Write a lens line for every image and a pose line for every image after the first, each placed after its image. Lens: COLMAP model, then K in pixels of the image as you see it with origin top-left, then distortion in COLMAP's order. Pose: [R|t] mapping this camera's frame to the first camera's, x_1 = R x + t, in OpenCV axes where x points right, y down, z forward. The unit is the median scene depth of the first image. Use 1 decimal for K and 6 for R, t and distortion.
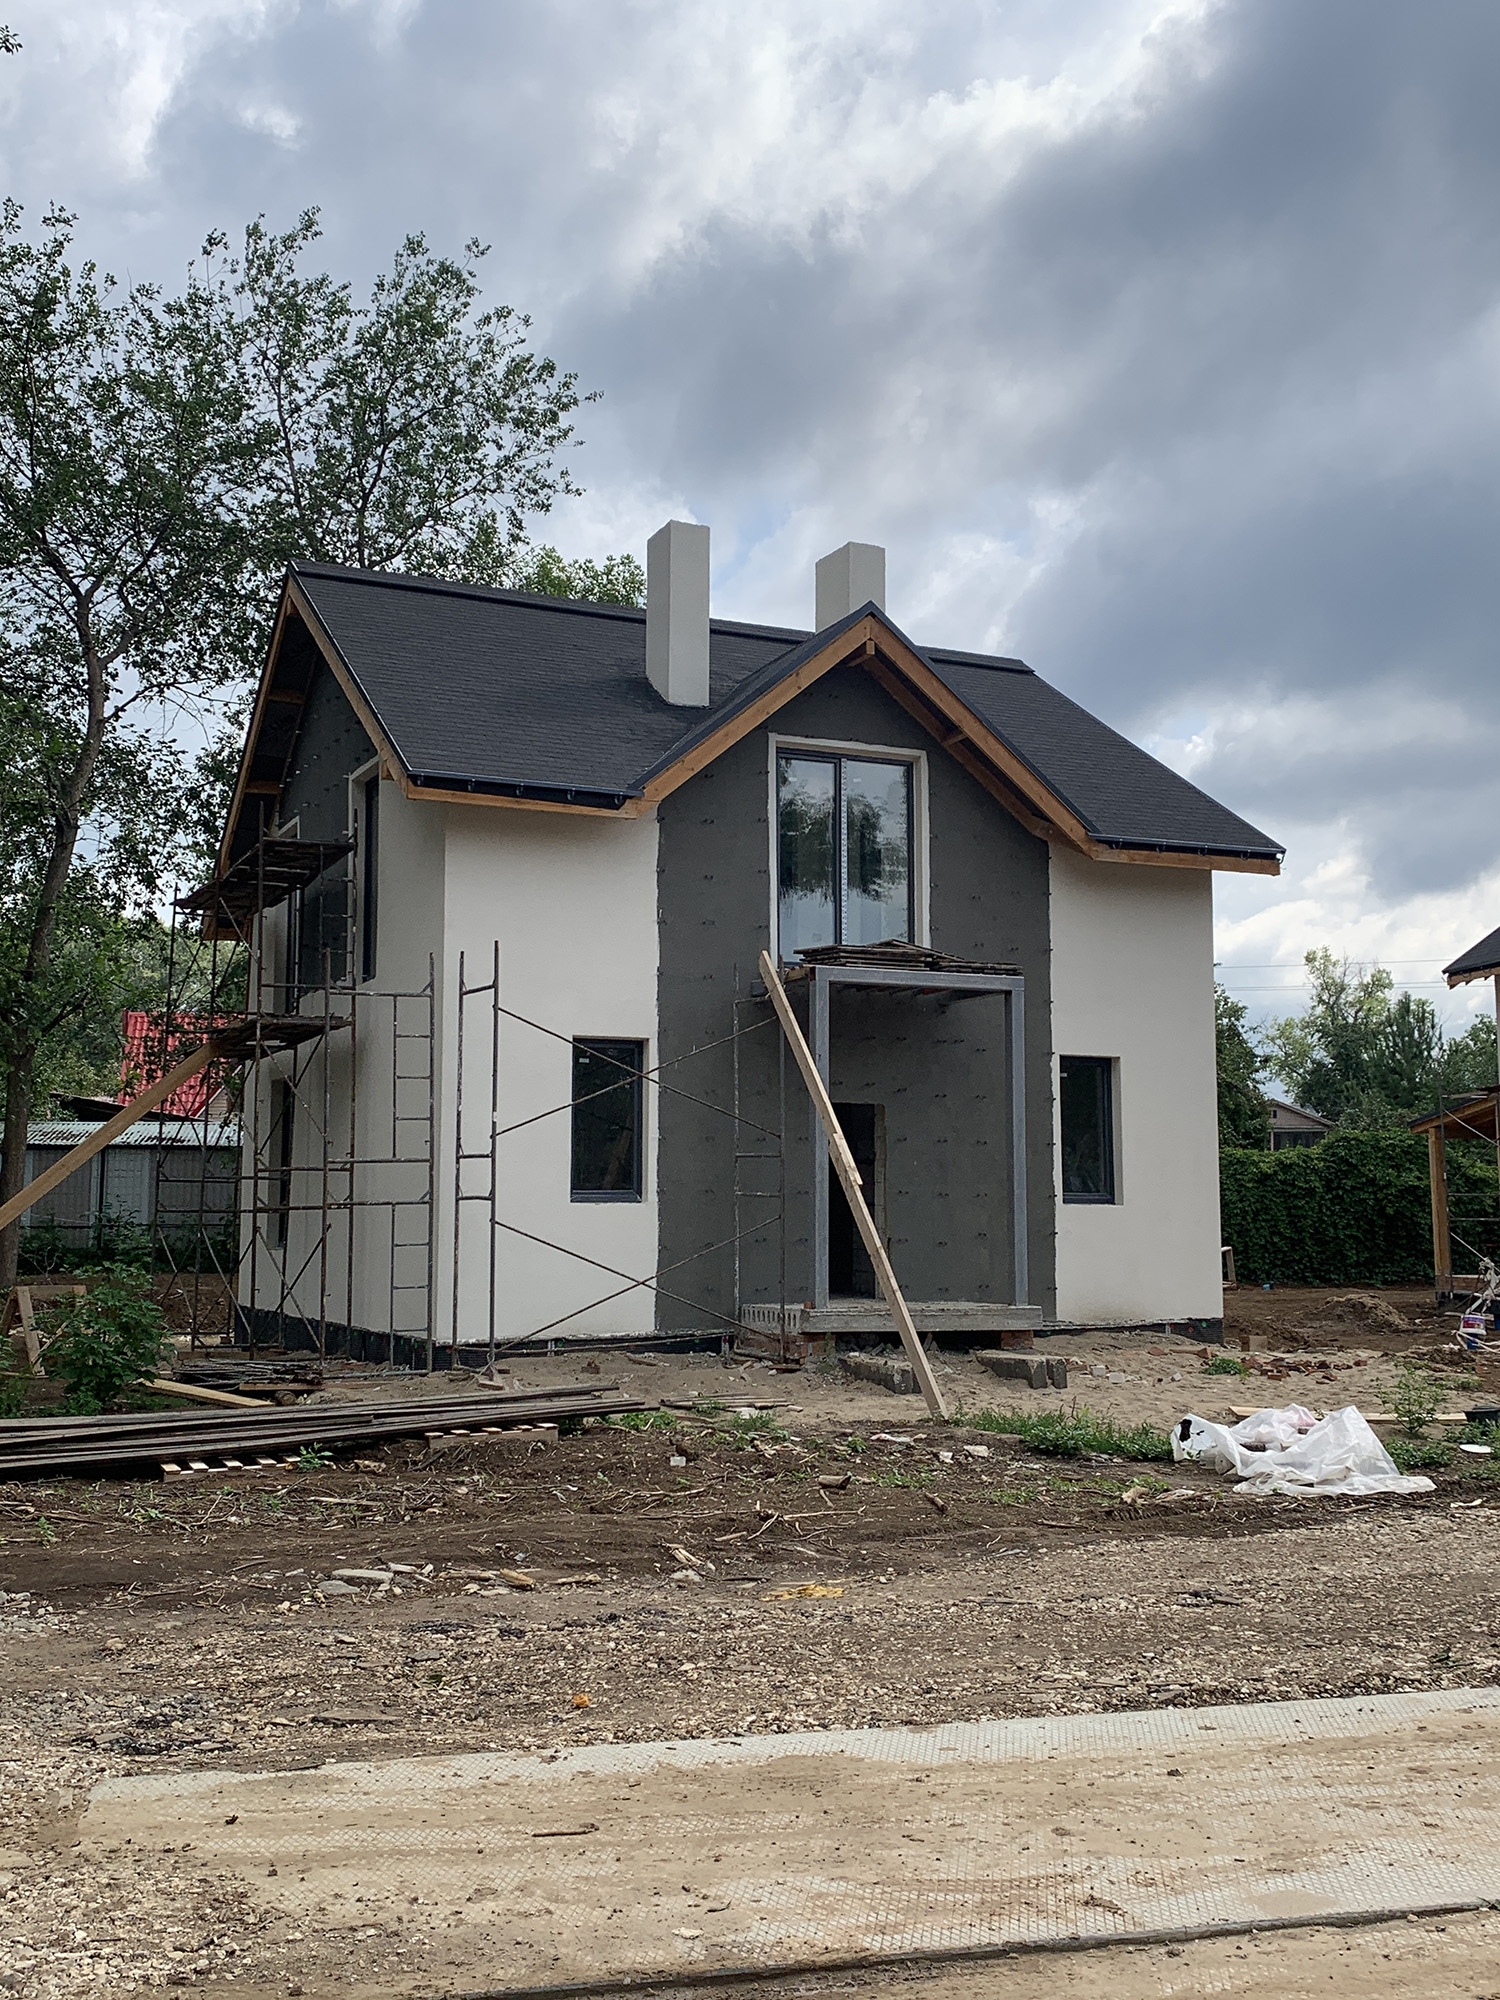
lens RADIAL K [[2026.3, 0, 764.6], [0, 2026.3, 978.3], [0, 0, 1]] dist [0.032000, 0.000000]
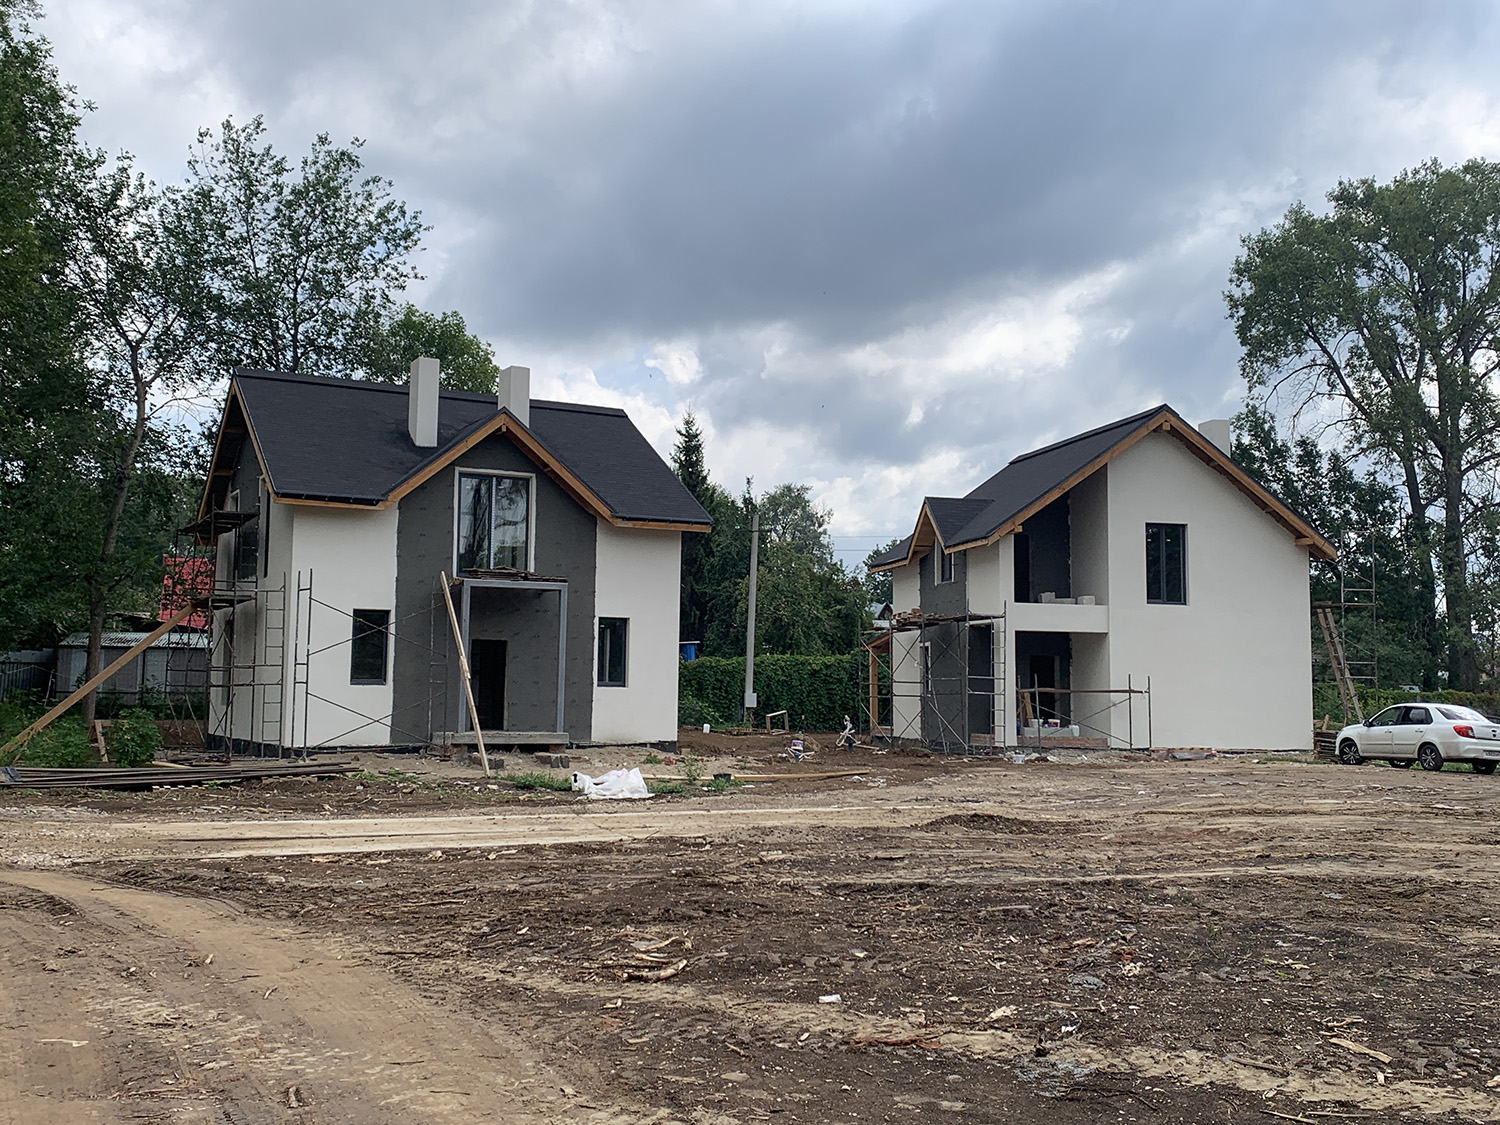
lens RADIAL K [[1519.7, 0, 734.3], [0, 1519.7, 564.2], [0, 0, 1]] dist [0.032000, 0.000000]
pose [[0.998925, 0.013115, 0.044471, 0.218856], [-0.014582, 0.999355, 0.032826, -0.072239], [-0.044012, -0.033439, 0.998471, -0.595706]]
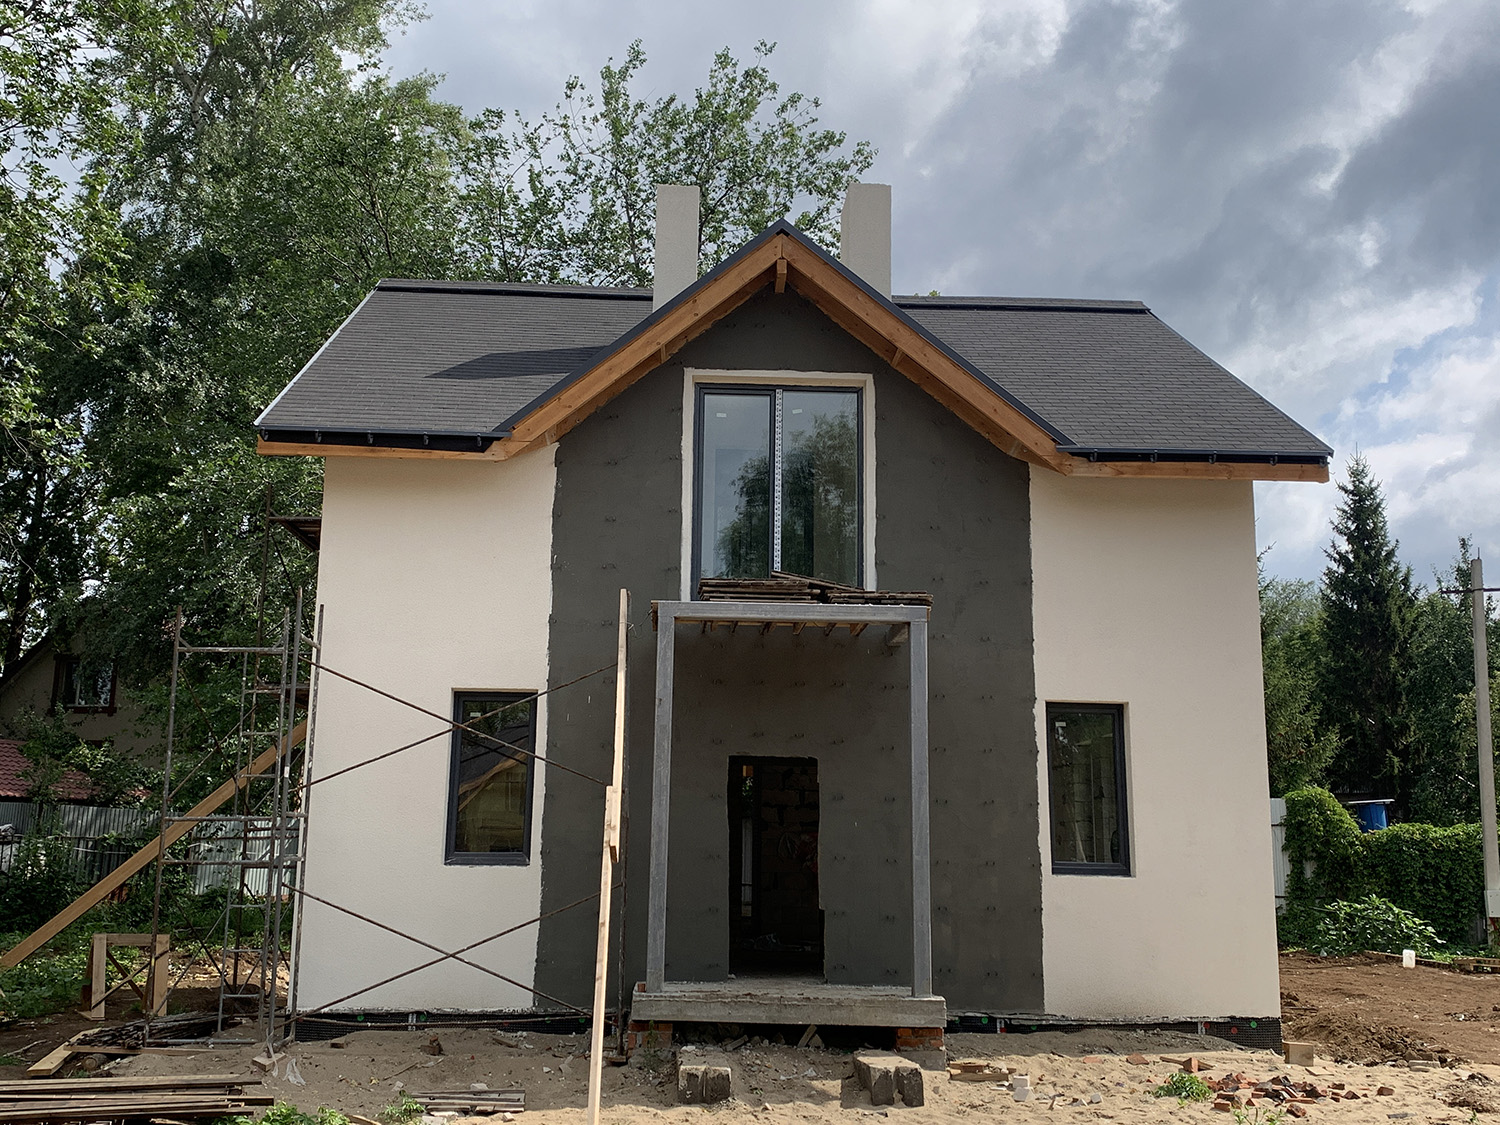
lens RADIAL K [[1519.7, 0, 753.0], [0, 1519.7, 548.3], [0, 0, 1]] dist [0.032000, 0.000000]
pose [[0.922725, -0.067275, -0.379543, 0.286567], [0.030452, 0.994297, -0.102208, 0.036195], [0.384255, 0.082752, 0.919511, 0.346452]]
